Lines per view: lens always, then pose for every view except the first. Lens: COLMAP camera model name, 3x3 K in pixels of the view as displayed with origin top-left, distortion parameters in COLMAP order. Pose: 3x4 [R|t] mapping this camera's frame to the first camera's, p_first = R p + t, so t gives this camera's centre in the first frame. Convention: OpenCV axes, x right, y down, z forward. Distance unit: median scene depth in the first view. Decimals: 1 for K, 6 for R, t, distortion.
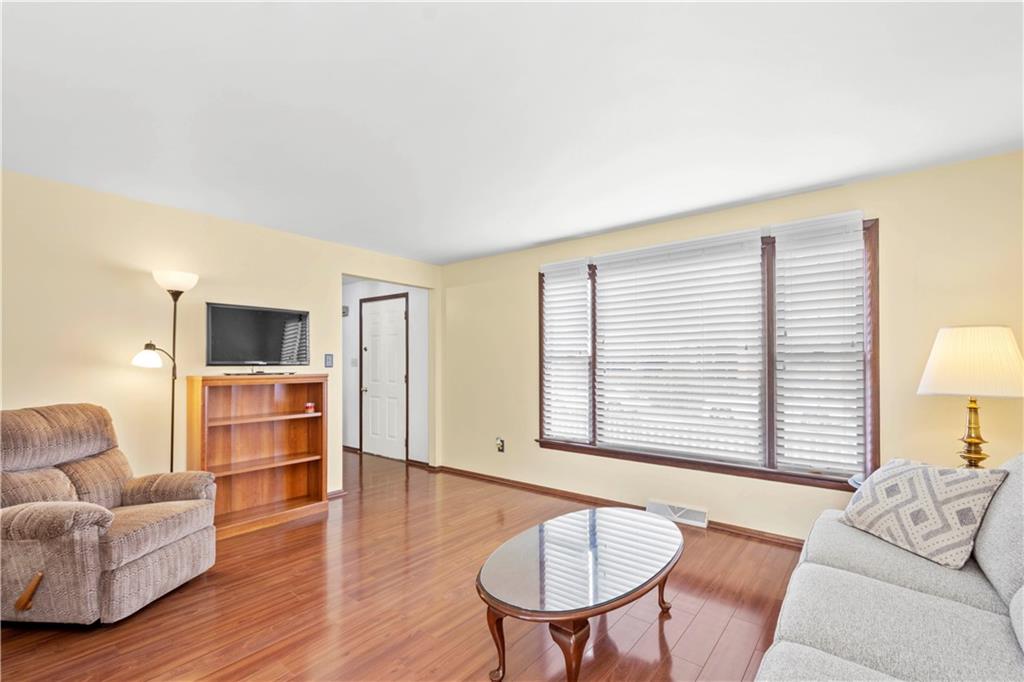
lens RADIAL K [[450.4, 0, 511.3], [0, 450.4, 361.9], [0, 0, 1]] dist [0.007233, -0.001027]
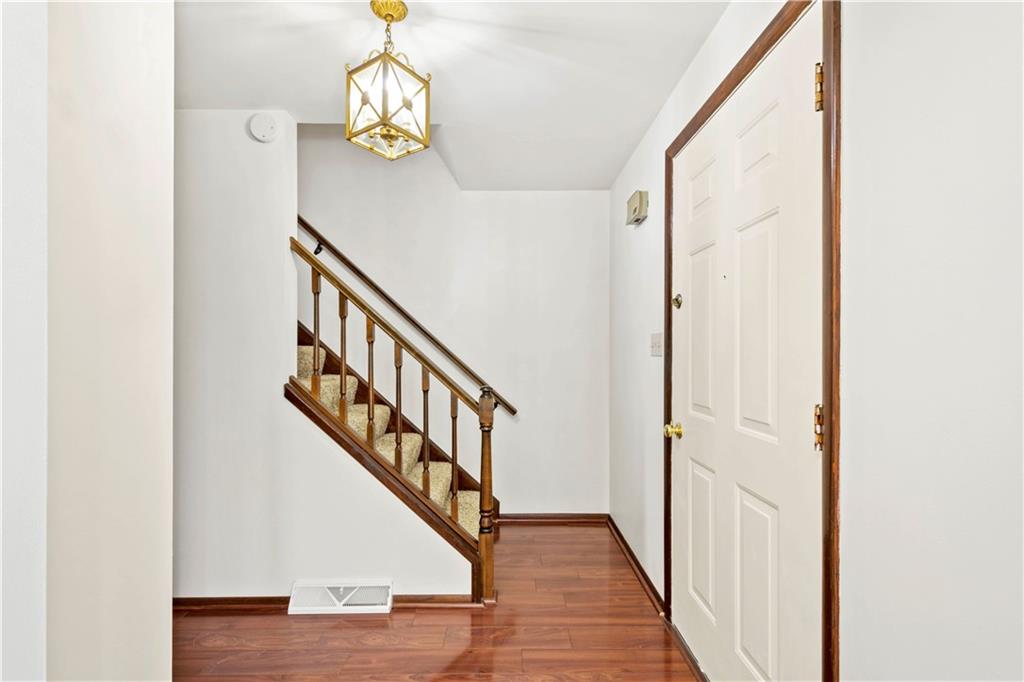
lens RADIAL K [[450.4, 0, 513.0], [0, 450.4, 345.9], [0, 0, 1]] dist [0.007233, -0.001027]
pose [[0.628194, 0.002518, -0.778053, -0.263919], [-0.004180, 0.999991, -0.000139, 0.004943], [0.778046, 0.003339, 0.628199, 1.228882]]
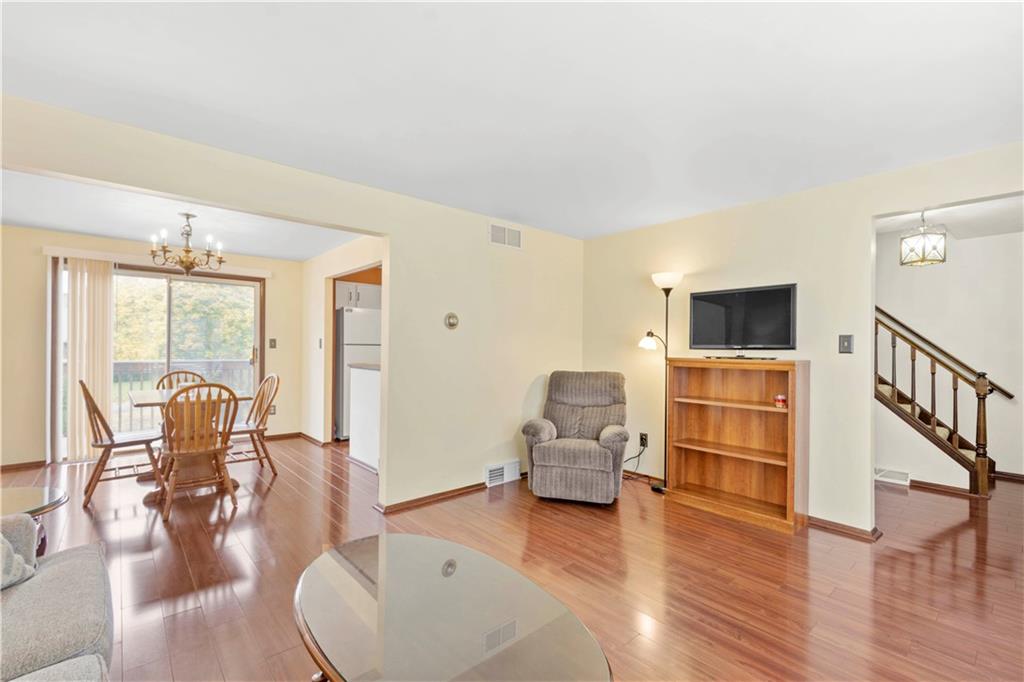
lens RADIAL K [[450.4, 0, 511.6], [0, 450.4, 348.8], [0, 0, 1]] dist [0.007233, -0.001027]
pose [[-0.181468, 0.004265, -0.983388, 0.476560], [-0.002319, 0.999986, 0.004765, 0.003564], [0.983394, 0.003145, -0.181456, 0.698372]]
